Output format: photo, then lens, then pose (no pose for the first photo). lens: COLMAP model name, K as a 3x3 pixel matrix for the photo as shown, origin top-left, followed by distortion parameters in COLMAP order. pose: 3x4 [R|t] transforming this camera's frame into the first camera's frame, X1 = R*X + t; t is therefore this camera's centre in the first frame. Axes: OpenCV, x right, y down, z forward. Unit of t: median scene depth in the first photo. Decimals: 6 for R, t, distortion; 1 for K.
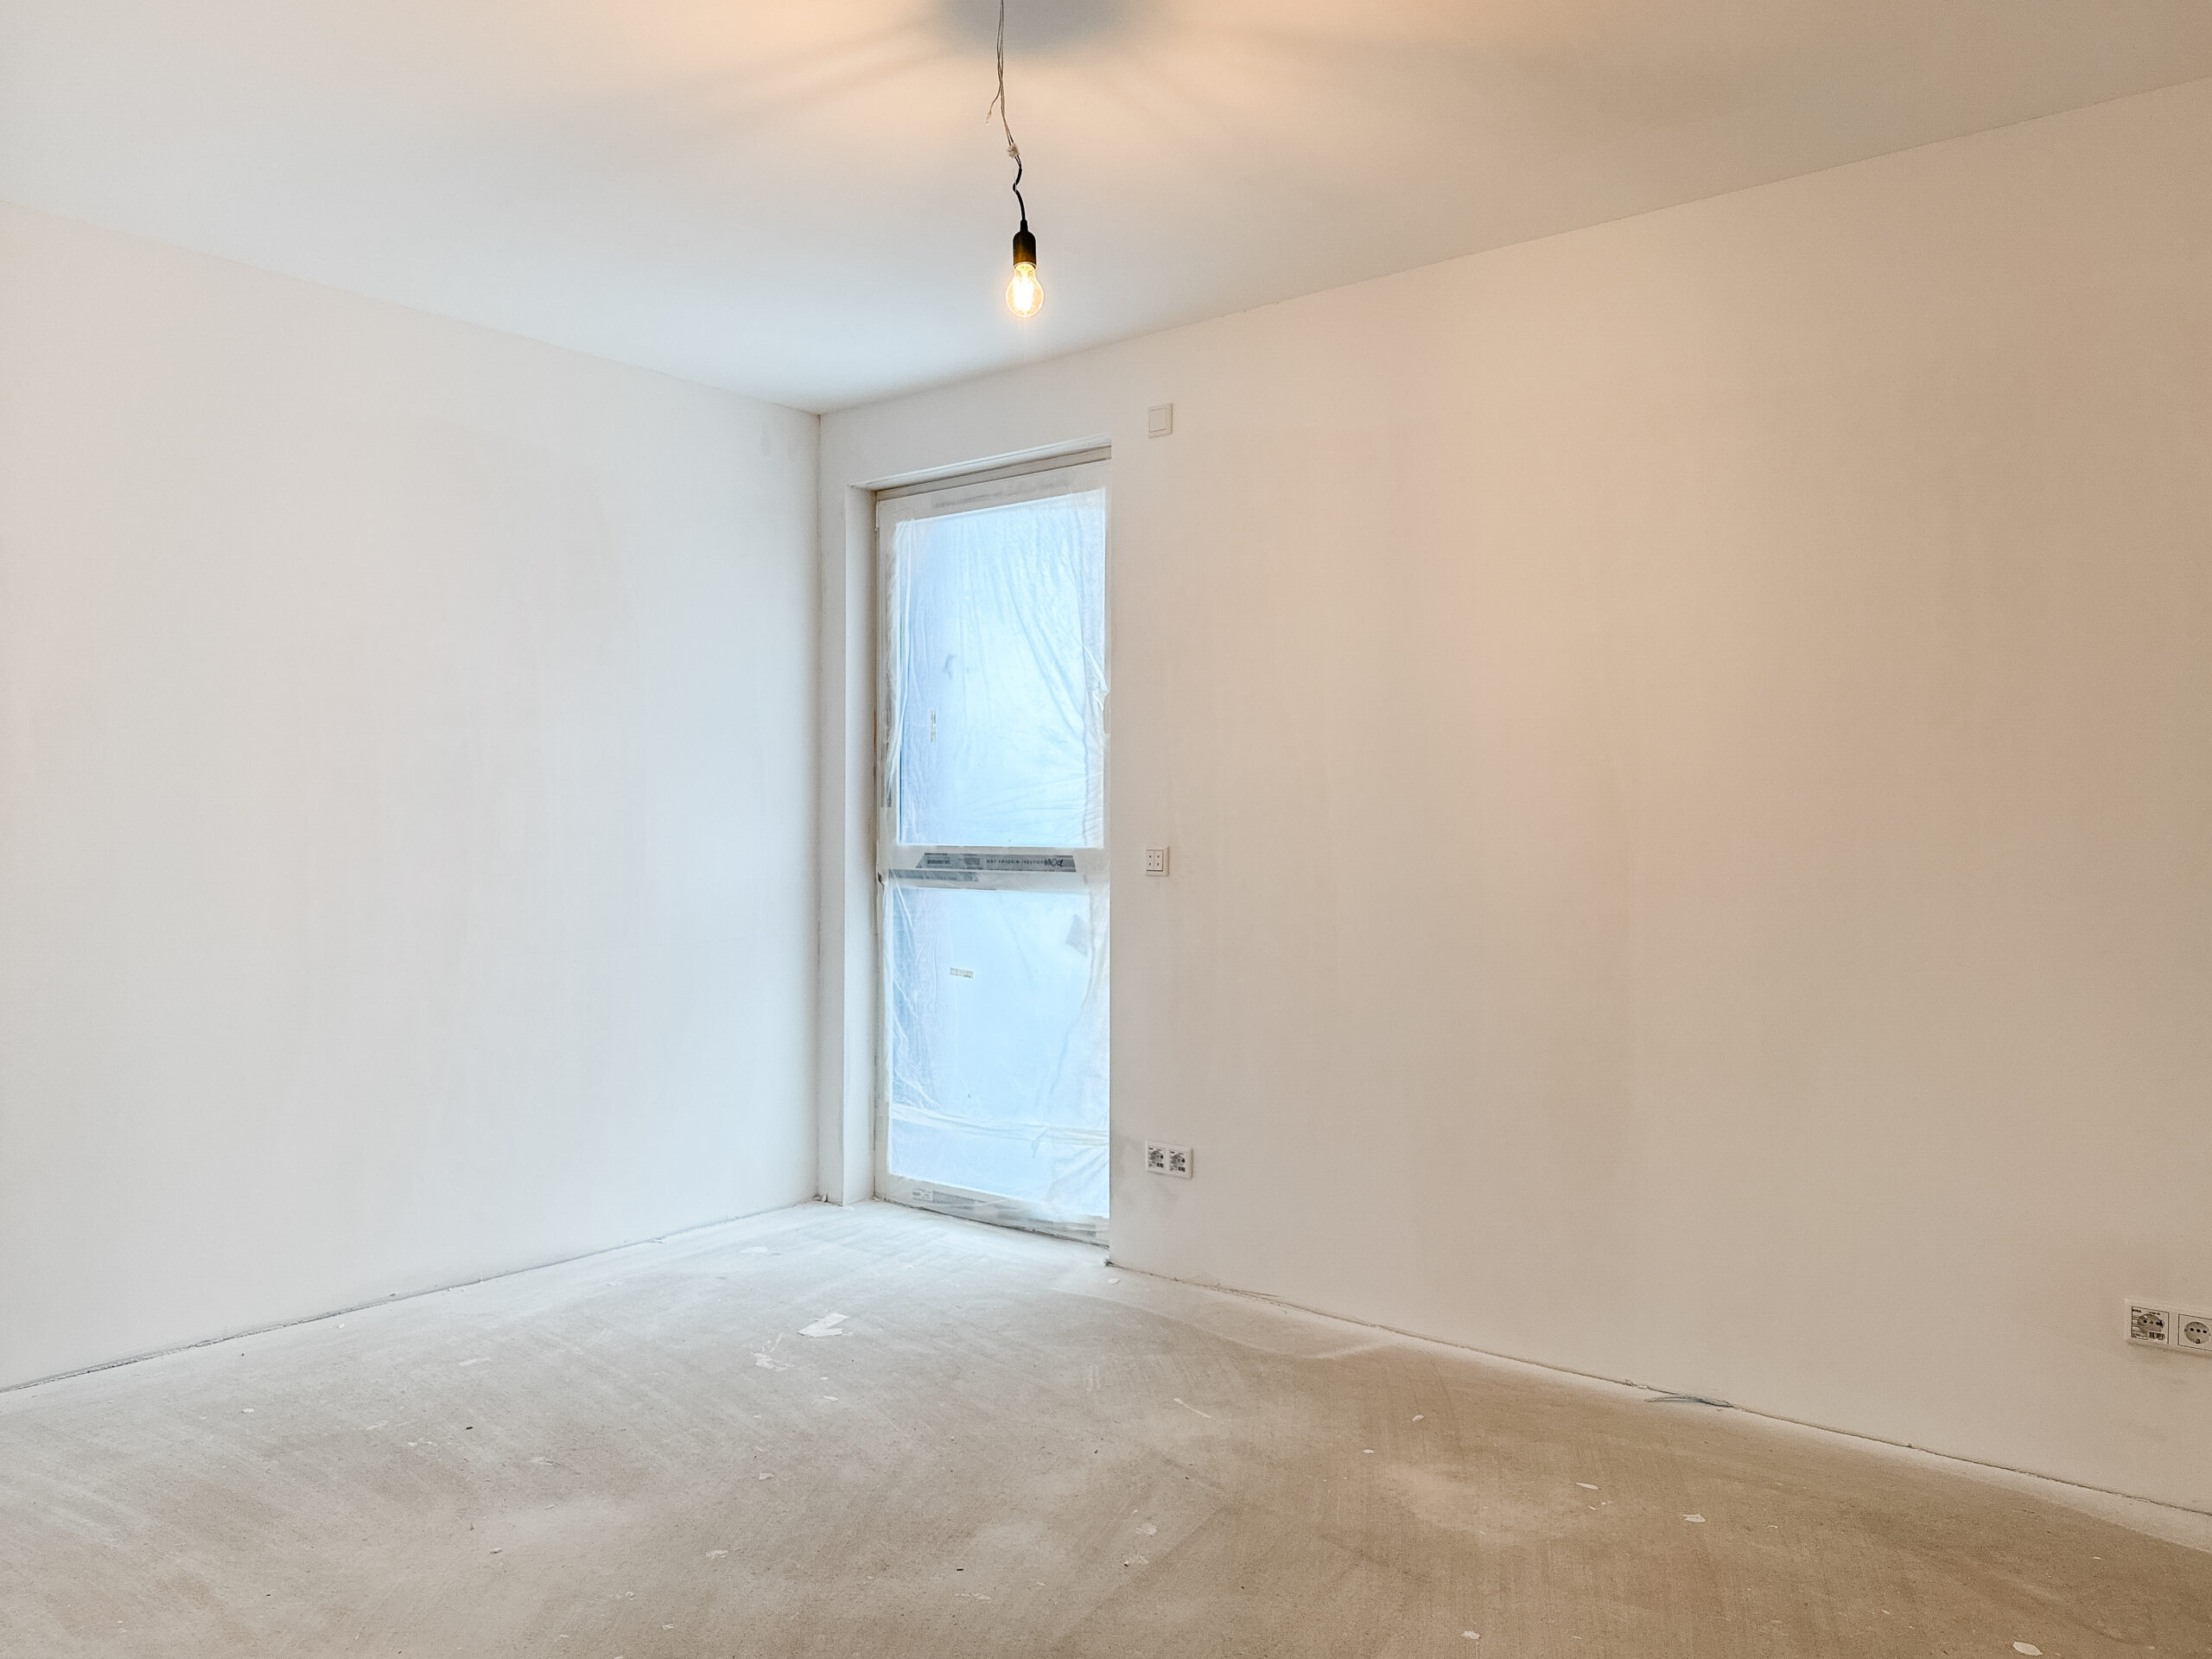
lens RADIAL K [[1659.5, 0, 1113.1], [0, 1659.5, 812.4], [0, 0, 1]] dist [0.081872, -0.087362]
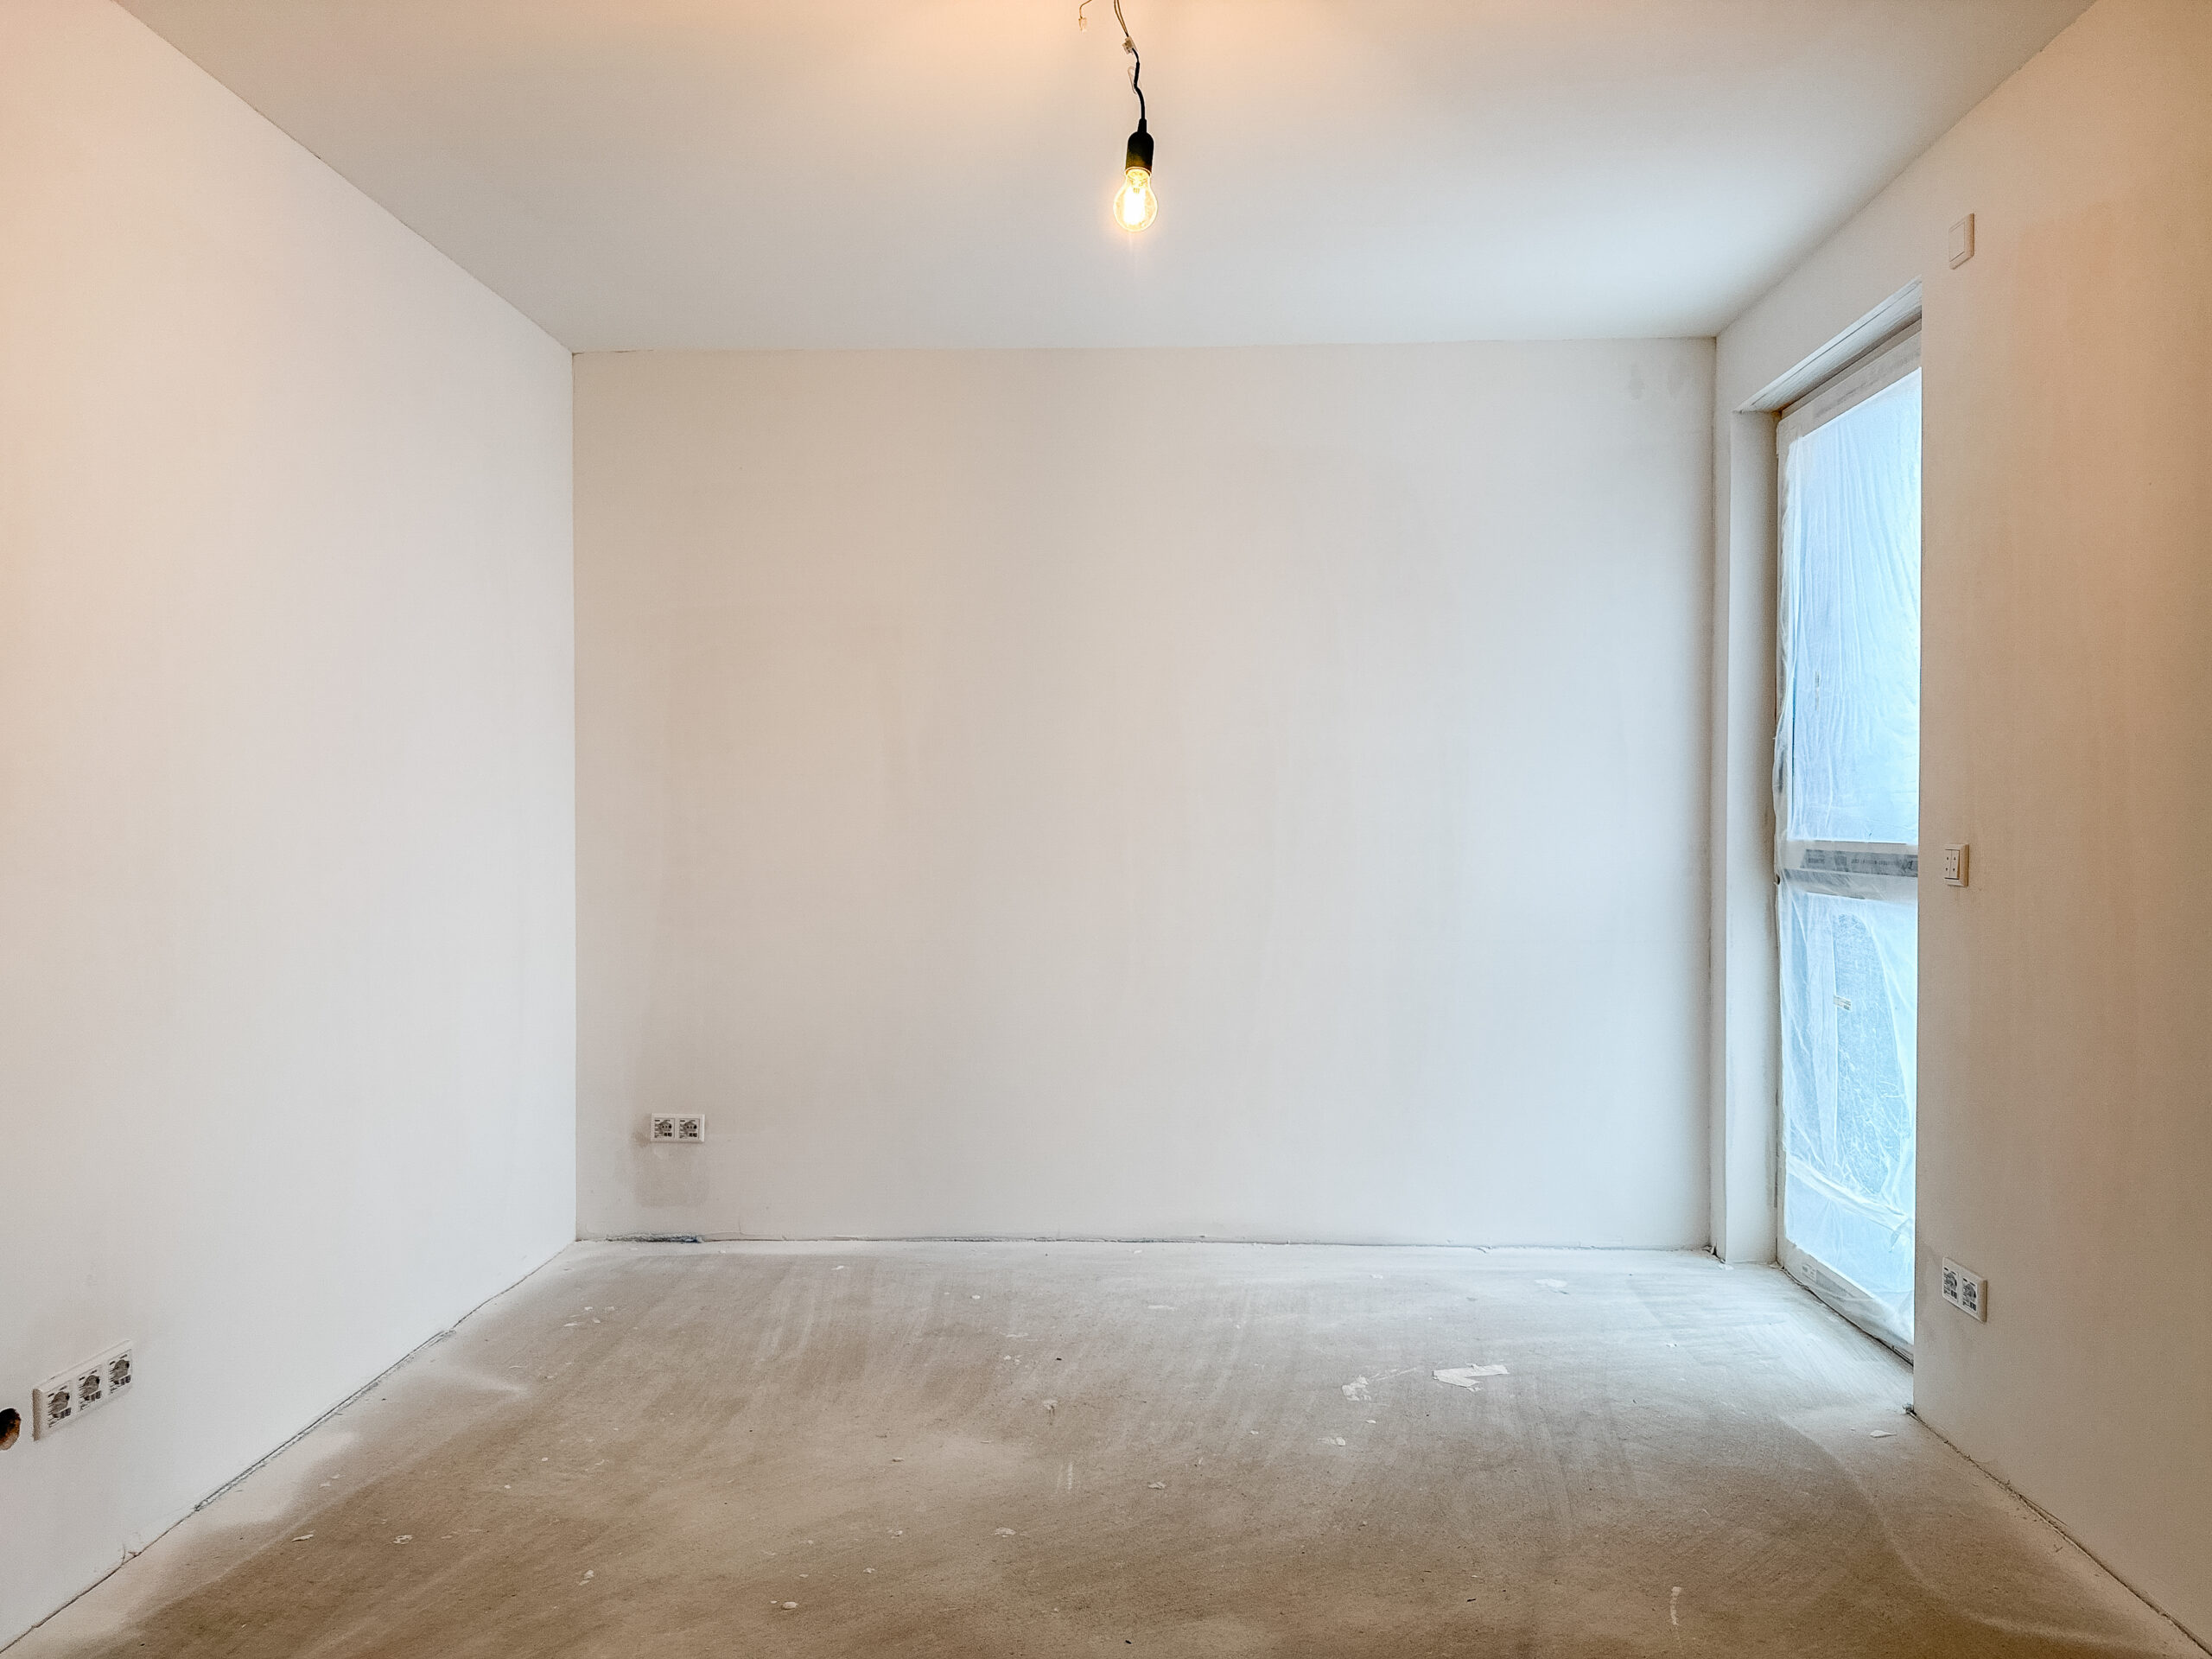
lens RADIAL K [[1659.5, 0, 1110.3], [0, 1659.5, 810.9], [0, 0, 1]] dist [0.081872, -0.087362]
pose [[0.614677, 0.007146, -0.788747, 0.403718], [-0.001244, 0.999967, 0.008090, -0.000659], [0.788778, -0.003992, 0.614665, 0.291986]]
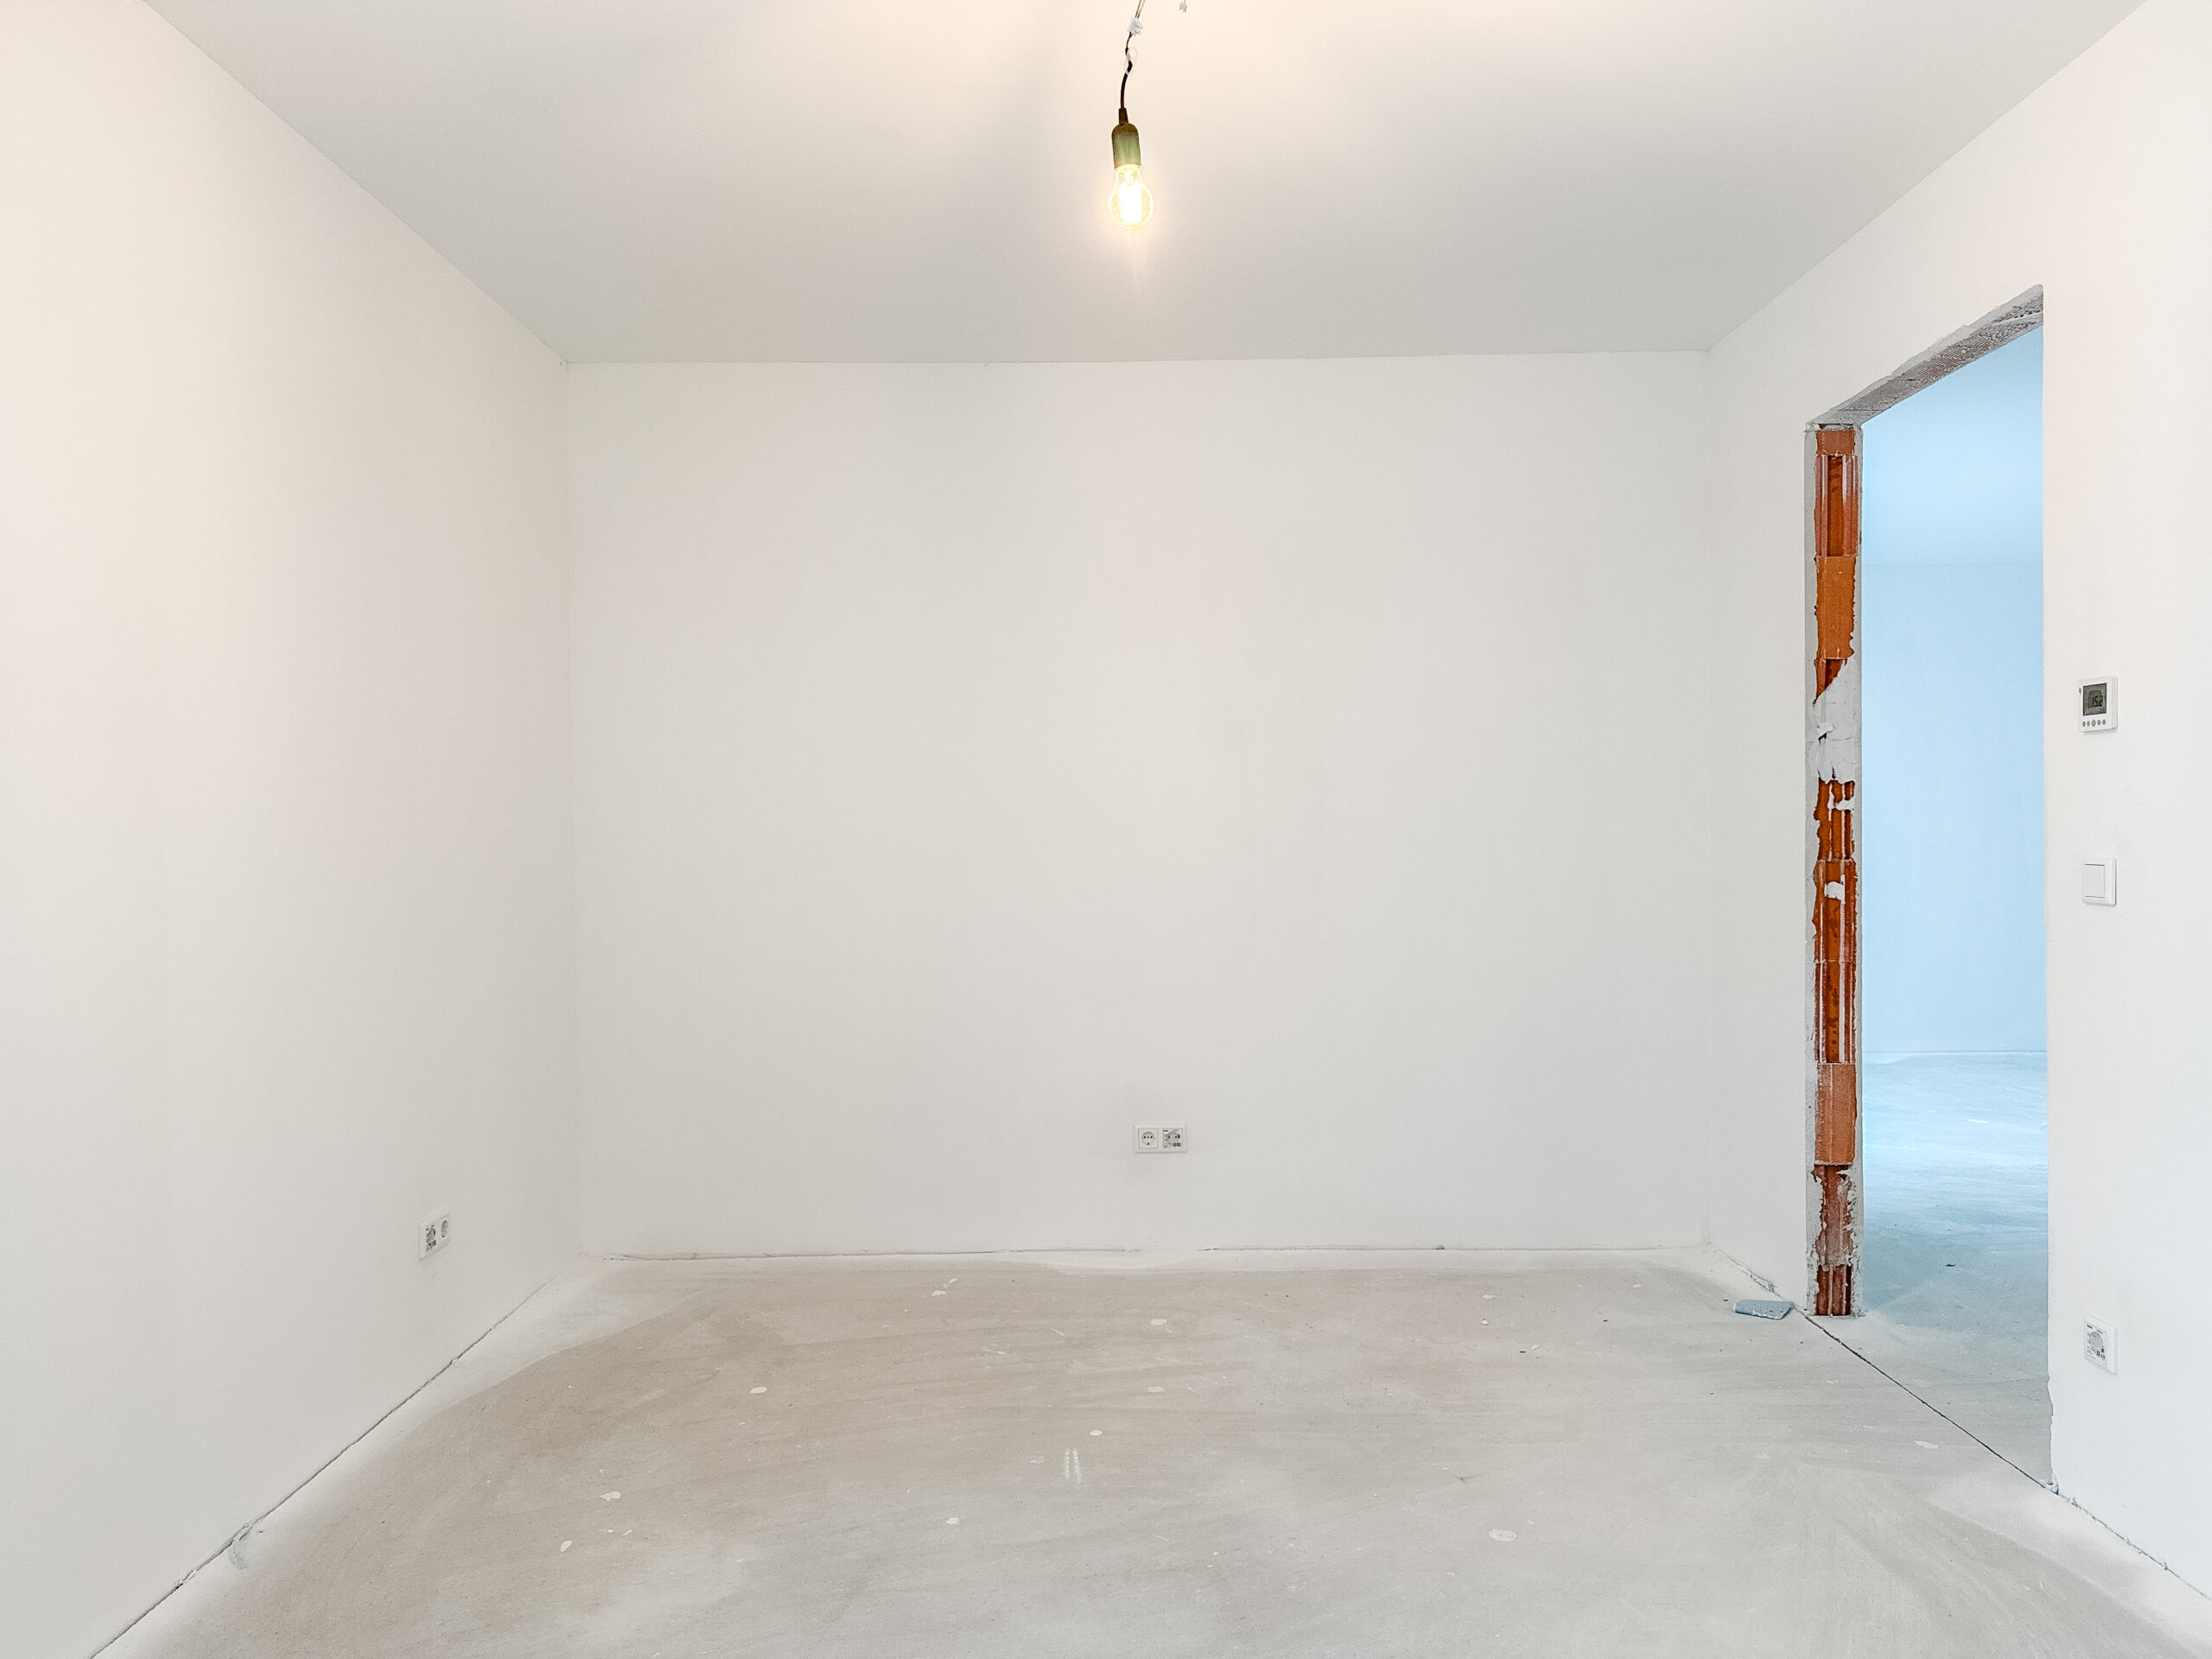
lens RADIAL K [[1659.5, 0, 1101.1], [0, 1659.5, 830.2], [0, 0, 1]] dist [0.081872, -0.087362]
pose [[-0.631613, 0.001067, 0.775283, -0.466836], [-0.001585, 0.999995, -0.002667, 0.011998], [-0.775282, -0.002913, -0.631608, 1.038835]]
